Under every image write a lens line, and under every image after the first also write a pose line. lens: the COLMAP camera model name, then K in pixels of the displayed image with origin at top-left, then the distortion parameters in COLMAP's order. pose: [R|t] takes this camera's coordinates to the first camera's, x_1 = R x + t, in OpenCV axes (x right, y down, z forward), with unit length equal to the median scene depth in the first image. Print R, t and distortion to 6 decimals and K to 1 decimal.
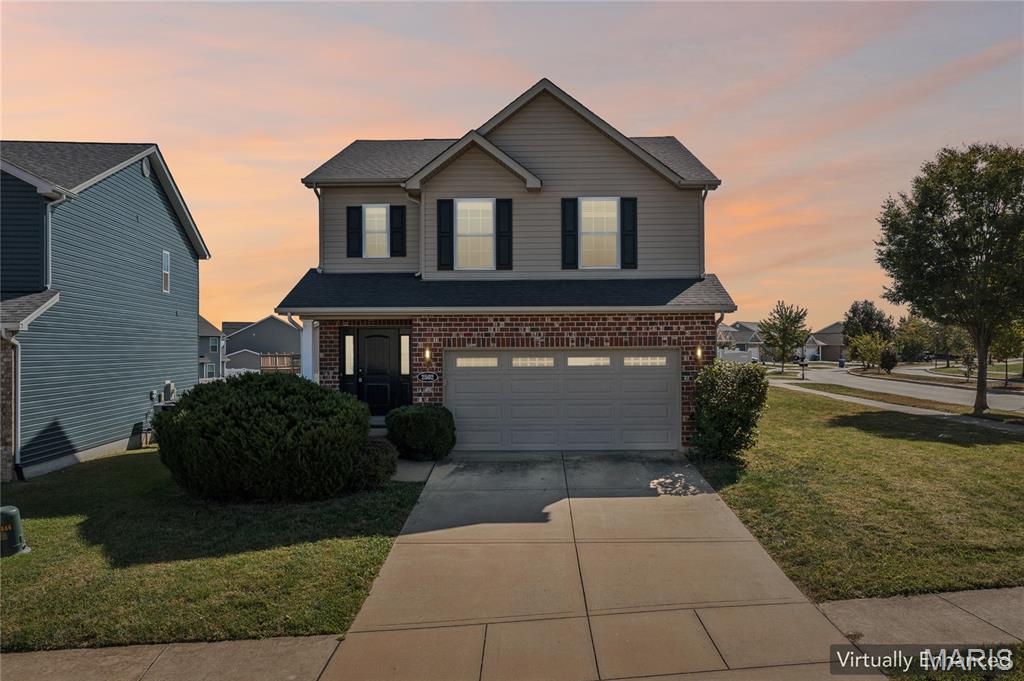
lens RADIAL K [[819.0, 0, 516.3], [0, 819.0, 340.6], [0, 0, 1]] dist [-0.000459, -0.001977]
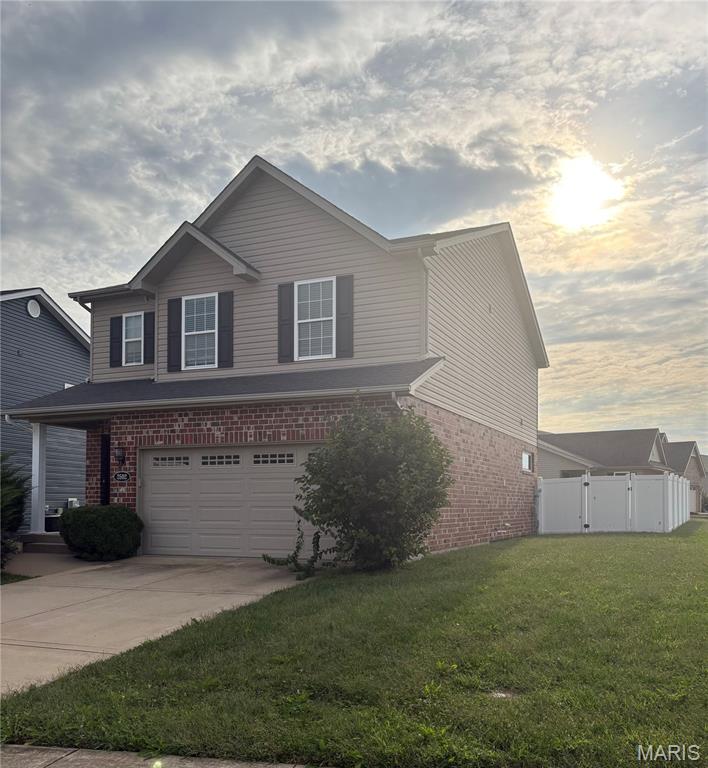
lens RADIAL K [[731.7, 0, 354.5], [0, 731.7, 489.3], [0, 0, 1]] dist [0.014007, -0.008262]
pose [[0.925390, 0.001950, -0.379010, 0.477709], [-0.007233, 0.999896, -0.012516, 0.068513], [0.378946, 0.014323, 0.925308, 0.301114]]
